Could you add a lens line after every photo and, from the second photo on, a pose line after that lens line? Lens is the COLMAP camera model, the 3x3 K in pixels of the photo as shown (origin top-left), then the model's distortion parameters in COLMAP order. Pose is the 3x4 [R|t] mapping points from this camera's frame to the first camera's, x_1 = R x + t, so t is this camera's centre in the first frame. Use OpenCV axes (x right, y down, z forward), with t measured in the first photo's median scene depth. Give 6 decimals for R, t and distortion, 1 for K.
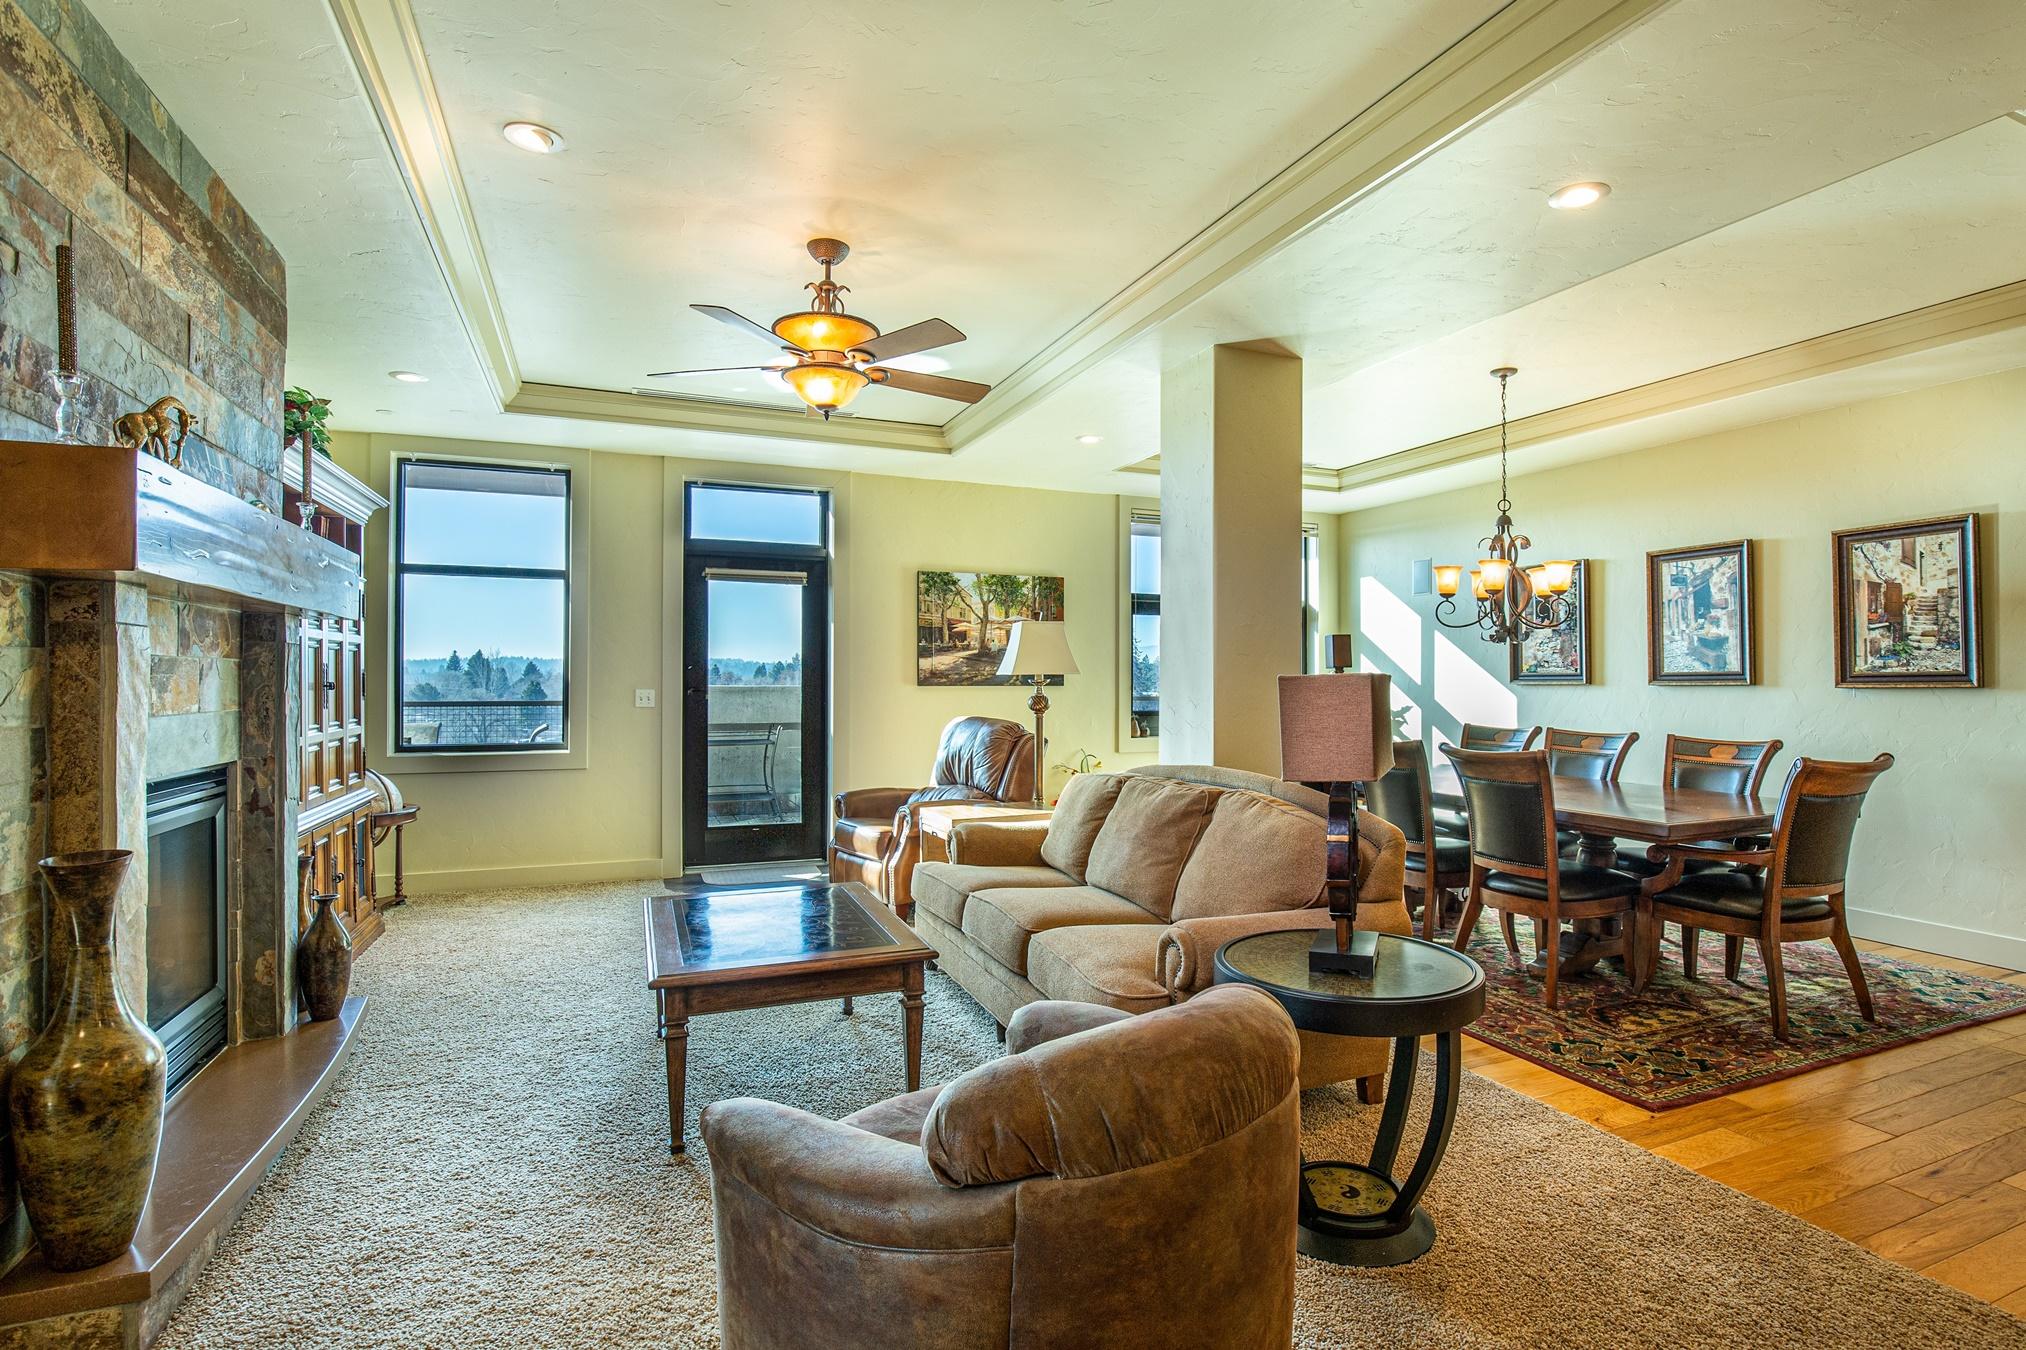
lens RADIAL K [[1012.2, 0, 1068.2], [0, 1012.2, 672.6], [0, 0, 1]] dist [-0.032826, 0.000191]
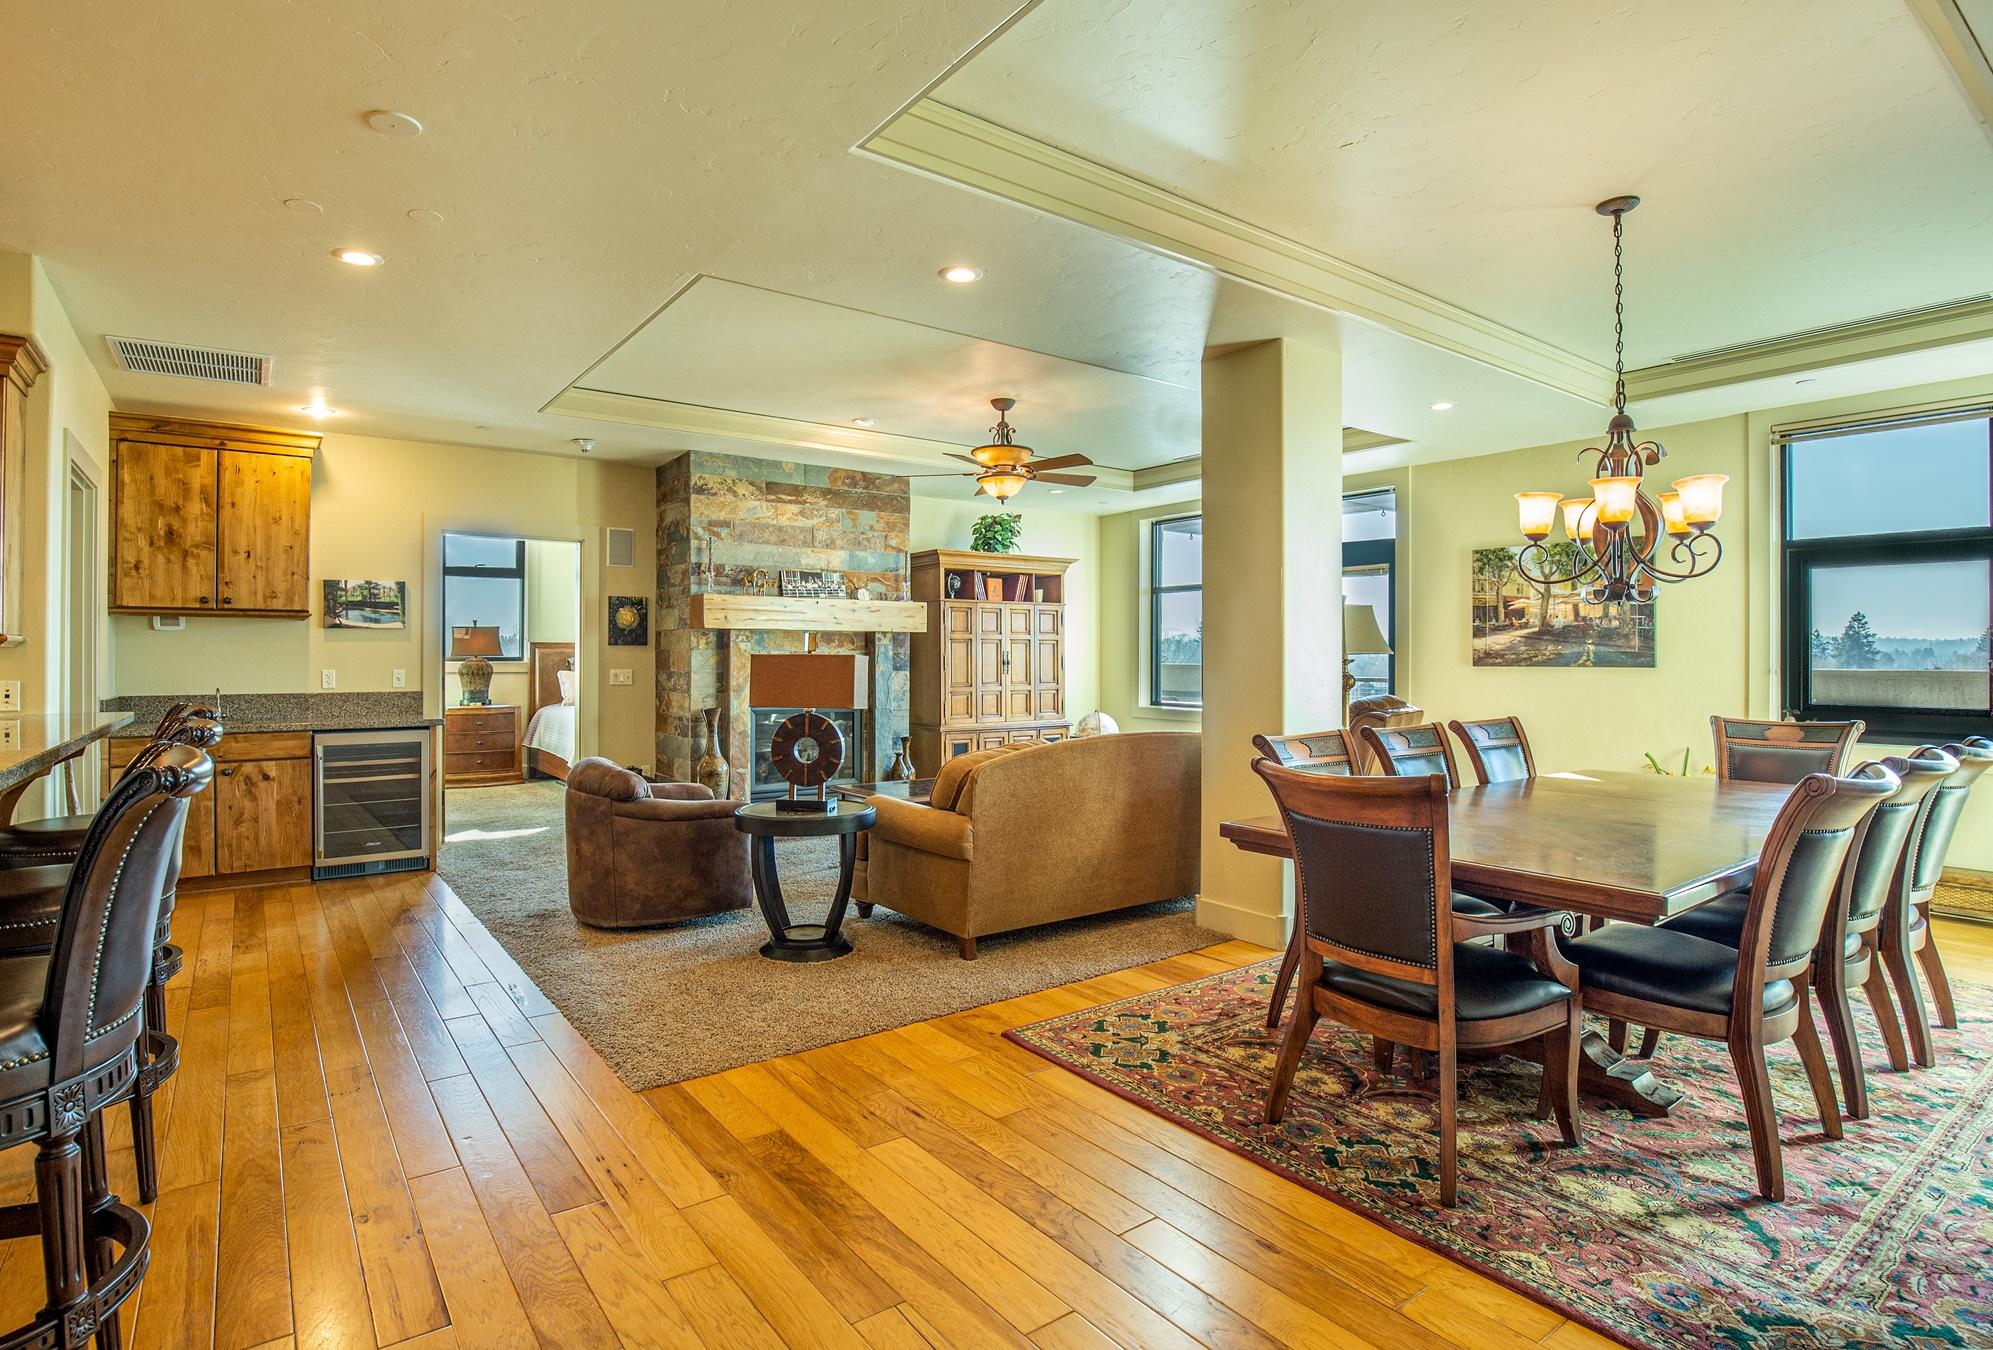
lens RADIAL K [[1000.0, 0, 927.3], [0, 1000.0, 656.7], [0, 0, 1]] dist [-0.021110, 0.000842]
pose [[0.185058, -0.003196, -0.982722, 0.708113], [0.004051, 0.999989, -0.002489, 0.004032], [0.982719, -0.003520, 0.185069, 0.293660]]
